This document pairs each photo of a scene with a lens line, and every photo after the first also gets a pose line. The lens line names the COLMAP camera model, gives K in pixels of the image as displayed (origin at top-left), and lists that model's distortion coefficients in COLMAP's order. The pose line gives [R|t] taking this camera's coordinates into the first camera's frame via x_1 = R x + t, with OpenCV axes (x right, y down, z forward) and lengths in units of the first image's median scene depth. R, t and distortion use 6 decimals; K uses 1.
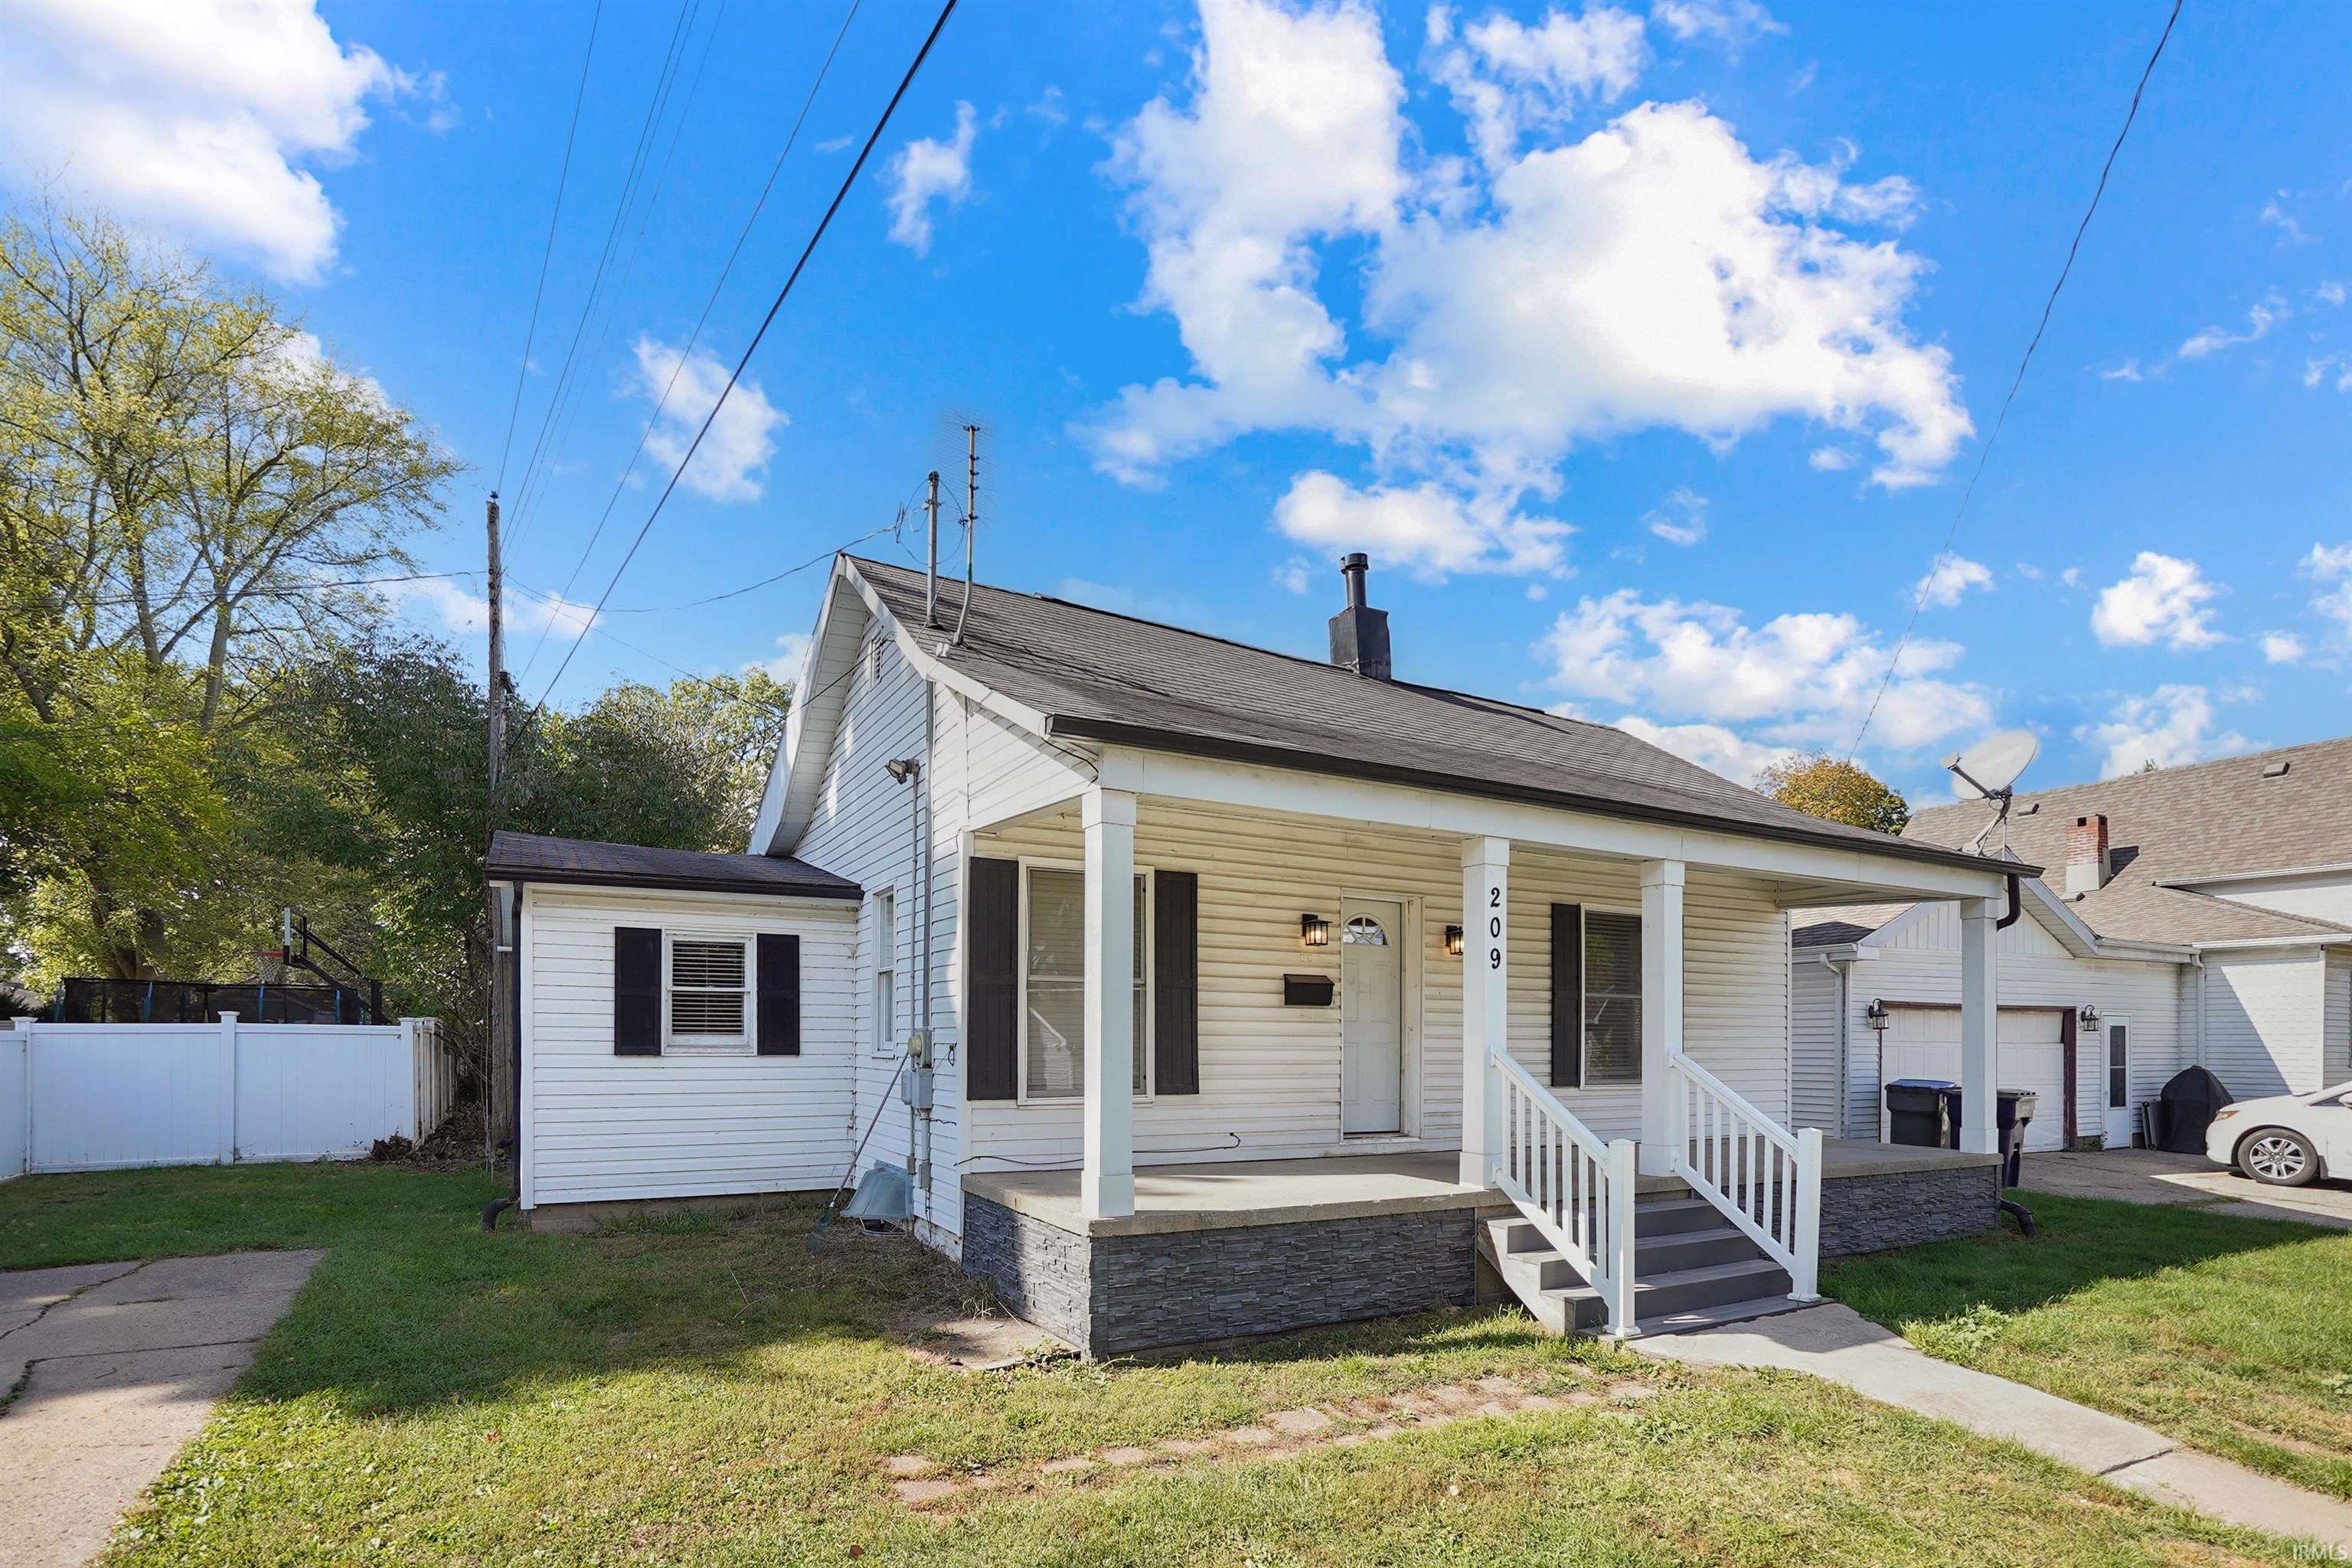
lens RADIAL K [[1144.8, 0, 1176.8], [0, 1144.8, 698.8], [0, 0, 1]] dist [-0.014869, 0.000148]
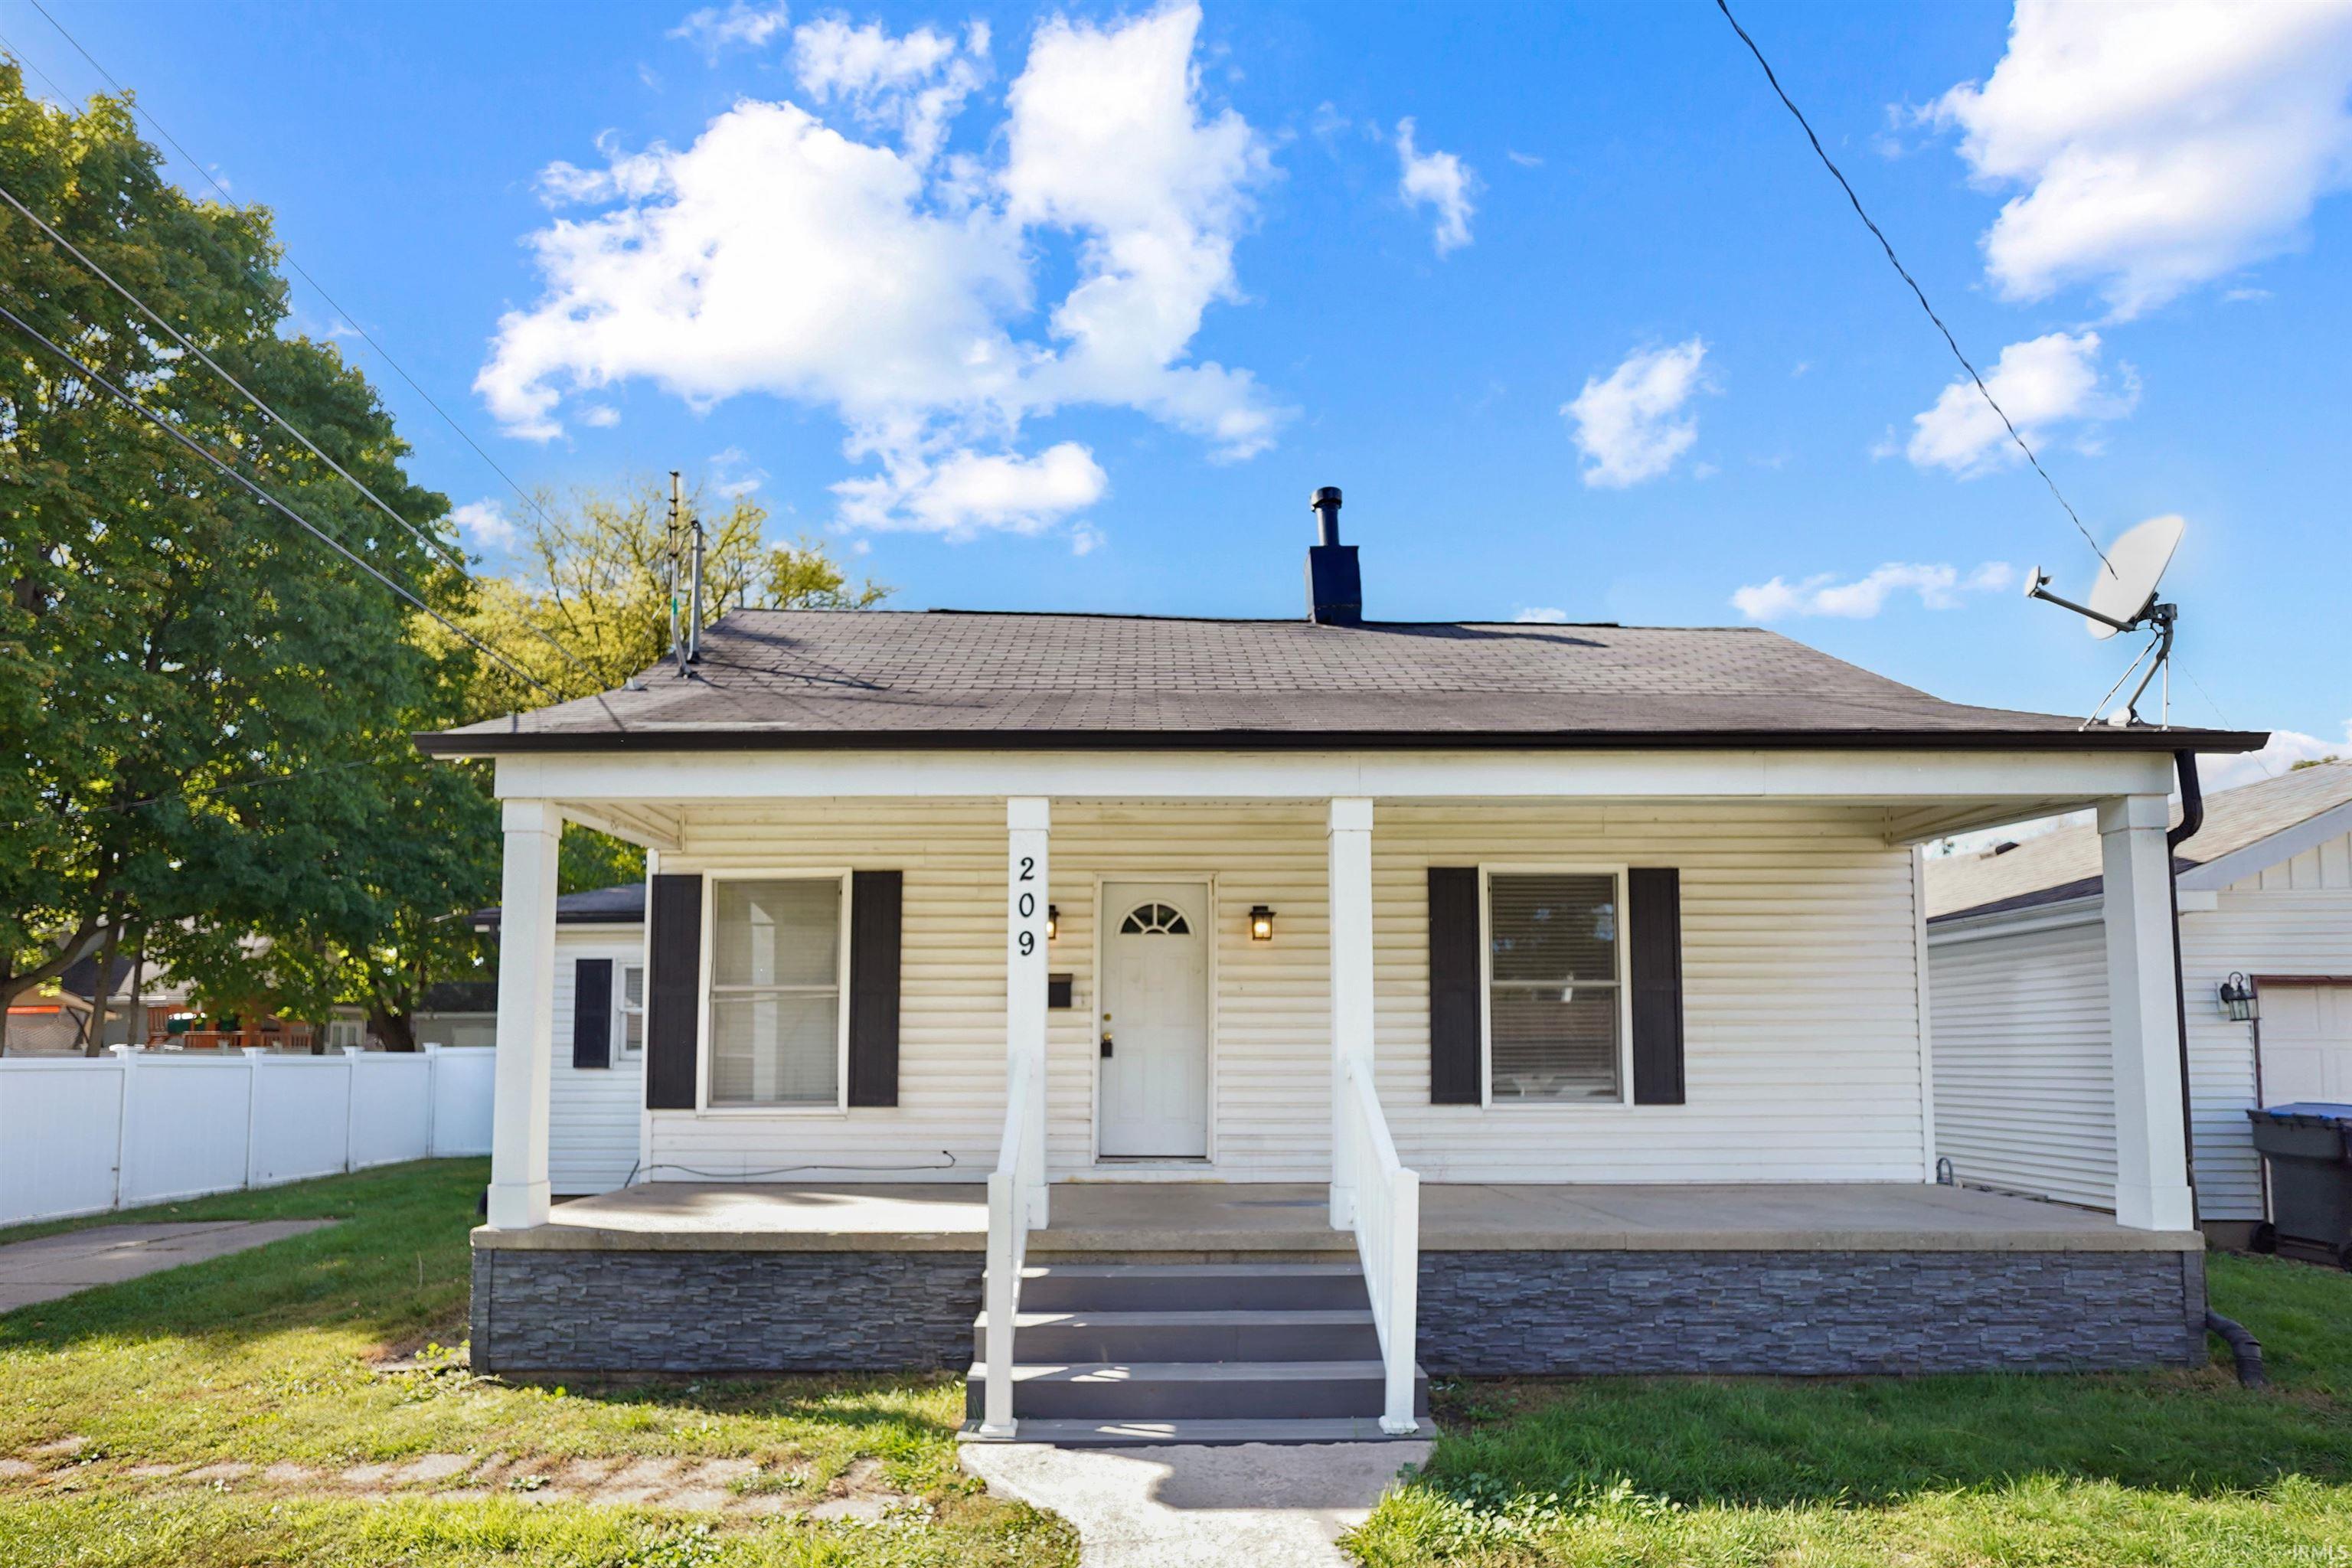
lens RADIAL K [[1112.7, 0, 1160.3], [0, 1112.7, 693.8], [0, 0, 1]] dist [-0.010337, 0.000787]
pose [[0.870853, -0.161042, -0.464414, 0.652235], [0.149015, 0.986841, -0.062773, 0.098974], [0.468412, -0.014539, 0.883391, 0.295572]]
